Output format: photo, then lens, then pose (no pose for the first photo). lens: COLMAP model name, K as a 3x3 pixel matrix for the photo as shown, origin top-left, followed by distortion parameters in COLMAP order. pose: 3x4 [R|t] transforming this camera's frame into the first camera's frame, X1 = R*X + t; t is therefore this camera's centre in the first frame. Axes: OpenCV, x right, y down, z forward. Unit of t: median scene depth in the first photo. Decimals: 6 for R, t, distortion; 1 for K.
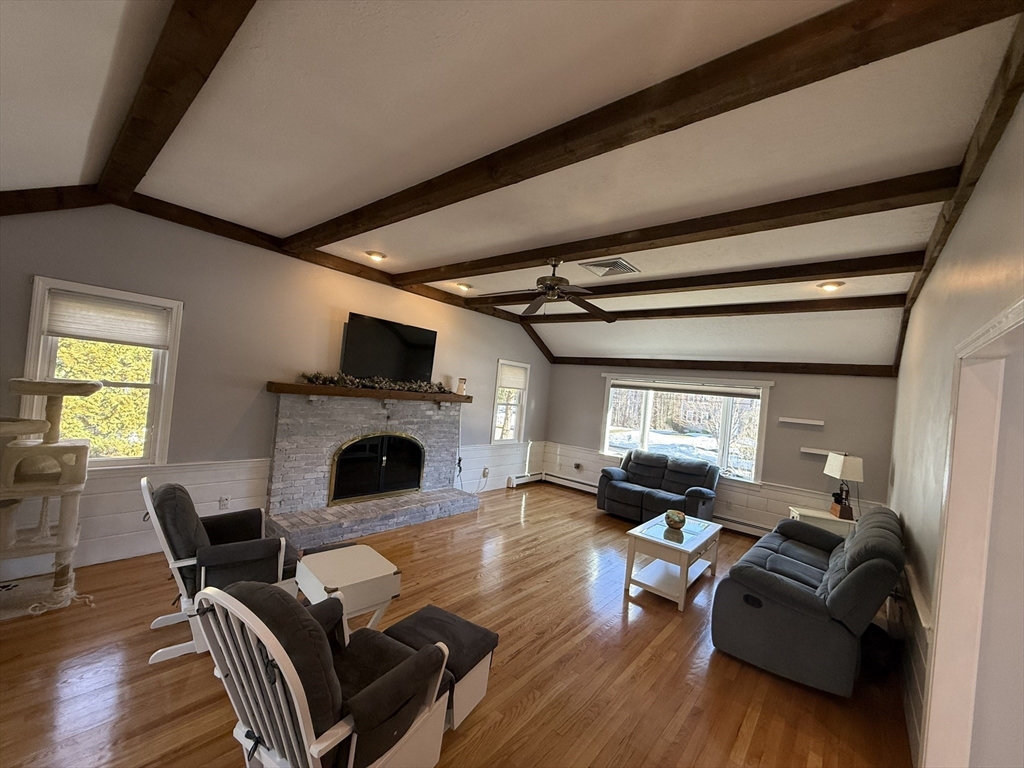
lens RADIAL K [[406.8, 0, 510.7], [0, 406.8, 386.4], [0, 0, 1]] dist [-0.000213, -0.000318]
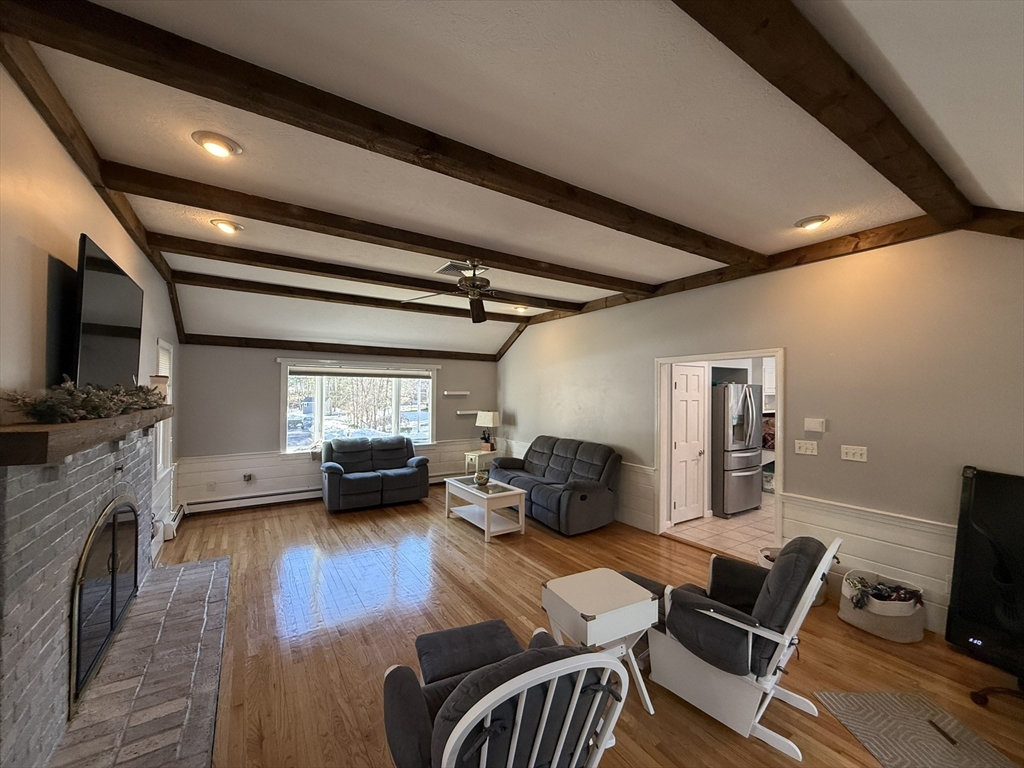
lens RADIAL K [[406.8, 0, 510.7], [0, 406.8, 386.4], [0, 0, 1]] dist [-0.000213, -0.000318]
pose [[0.289208, -0.080679, 0.953860, -0.588323], [0.010234, 0.996646, 0.081195, -0.051081], [-0.957212, -0.013720, 0.289063, 0.412358]]
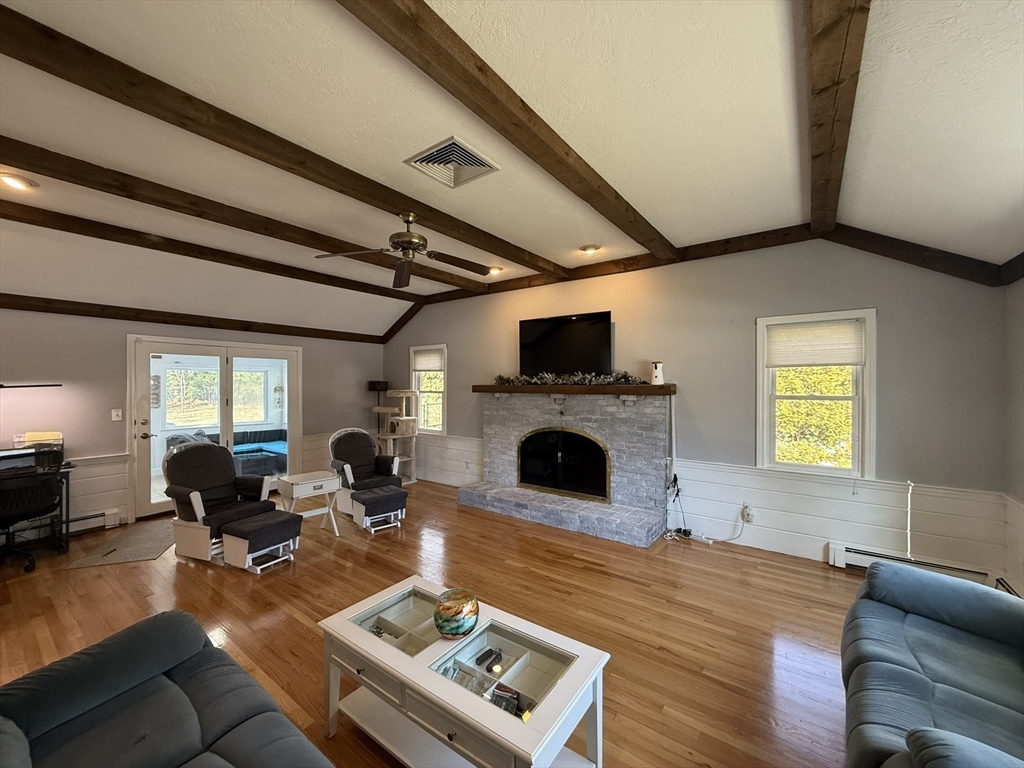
lens RADIAL K [[423.5, 0, 510.1], [0, 423.5, 400.9], [0, 0, 1]] dist [-0.000178, -0.000093]
pose [[0.033913, -0.048465, -0.998249, 0.685549], [0.021893, 0.998620, -0.047739, 0.089792], [0.999185, -0.020236, 0.034927, 0.810961]]
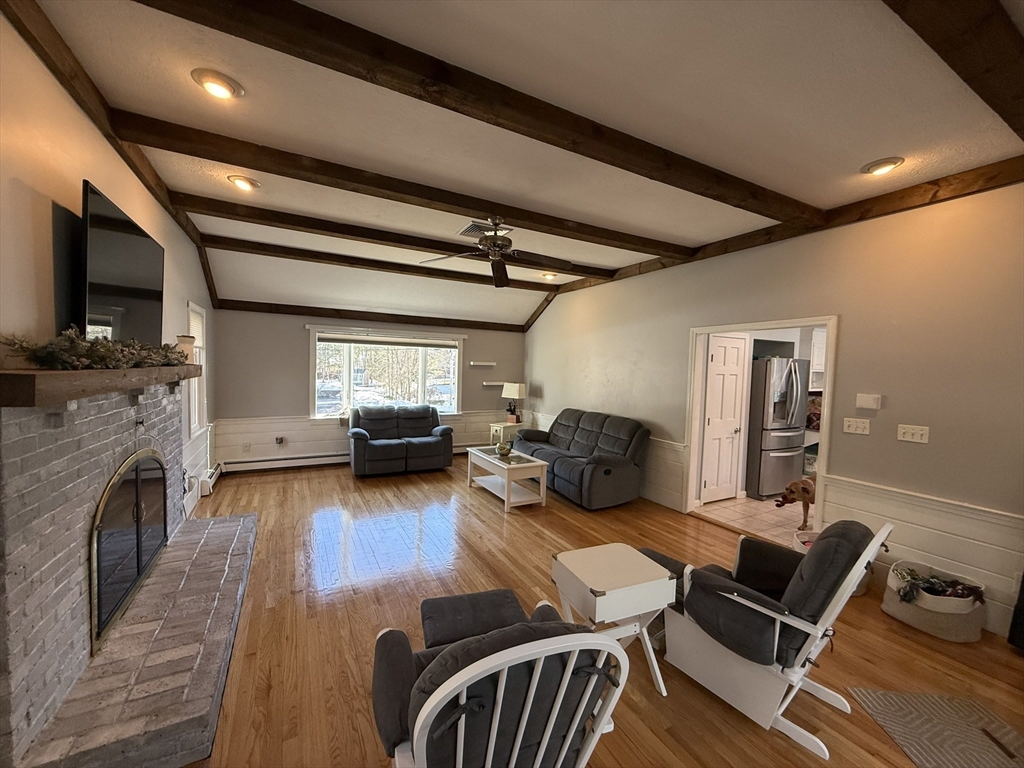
lens RADIAL K [[406.8, 0, 510.7], [0, 406.8, 386.4], [0, 0, 1]] dist [-0.000213, -0.000318]
pose [[0.366719, -0.129744, 0.921240, -0.556161], [-0.001976, 0.990117, 0.140231, -0.033845], [-0.930329, -0.053245, 0.362839, 0.401476]]
